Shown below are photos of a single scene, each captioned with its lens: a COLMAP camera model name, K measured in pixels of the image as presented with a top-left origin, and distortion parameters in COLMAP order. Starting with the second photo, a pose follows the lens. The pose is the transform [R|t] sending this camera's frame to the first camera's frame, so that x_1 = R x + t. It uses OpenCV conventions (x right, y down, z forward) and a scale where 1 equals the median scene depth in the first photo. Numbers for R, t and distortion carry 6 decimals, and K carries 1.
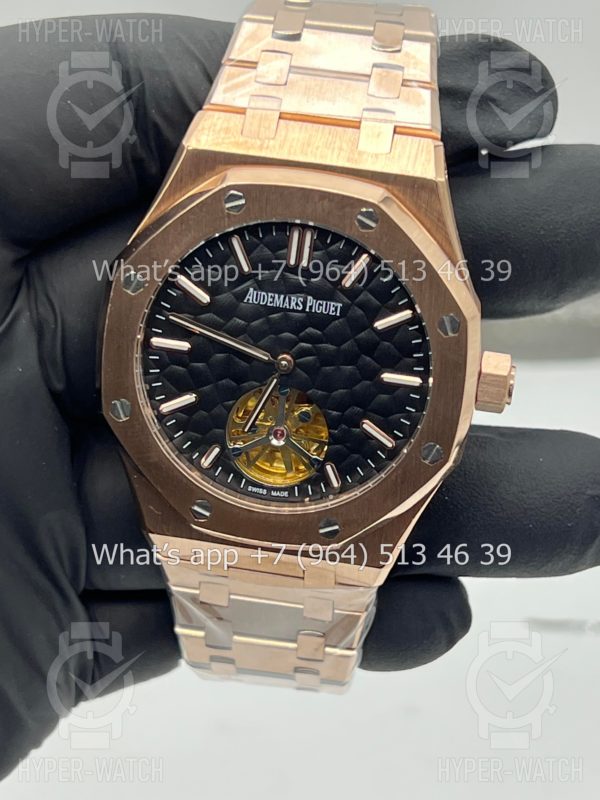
lens RADIAL K [[1922.9, 0, 298.6], [0, 1922.9, 397.3], [0, 0, 1]] dist [0.236583, 0.000000]
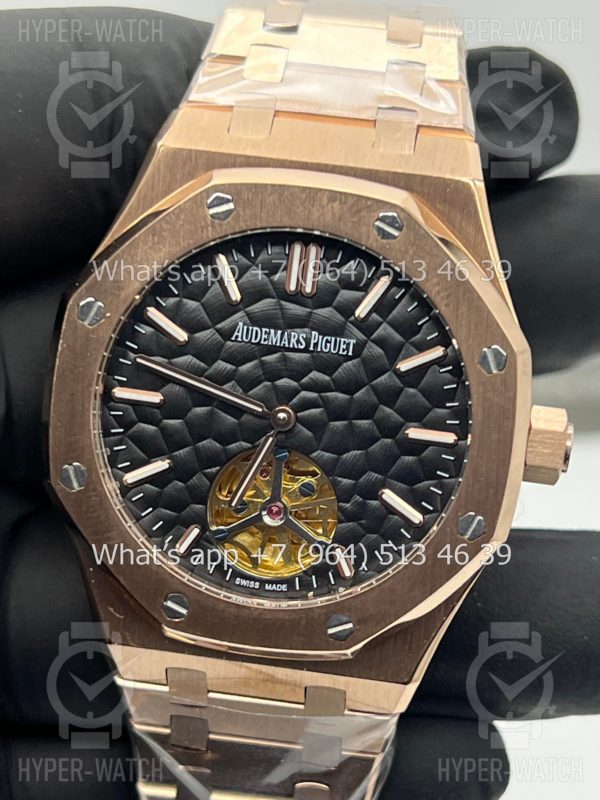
lens RADIAL K [[1922.9, 0, 299.8], [0, 1922.9, 472.0], [0, 0, 1]] dist [0.236583, 0.000000]
pose [[0.999452, -0.001858, 0.033046, -0.026247], [0.006132, 0.991532, -0.129716, 0.106615], [-0.032525, 0.129848, 0.991000, 0.218794]]
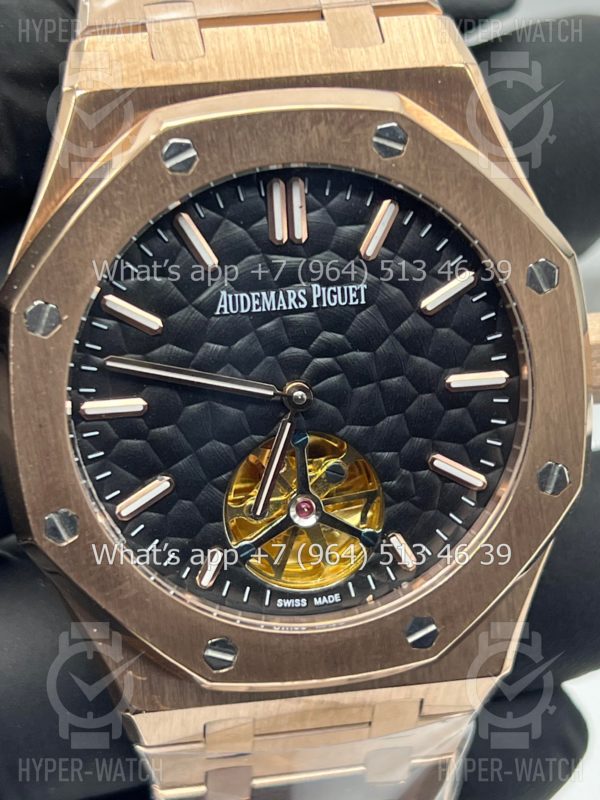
lens RADIAL K [[1922.9, 0, 295.1], [0, 1922.9, 397.8], [0, 0, 1]] dist [0.236583, 0.000000]
pose [[0.950763, -0.216875, 0.221394, -0.148915], [0.233779, 0.970849, -0.052914, 0.016591], [-0.203464, 0.102066, 0.973748, 0.376092]]
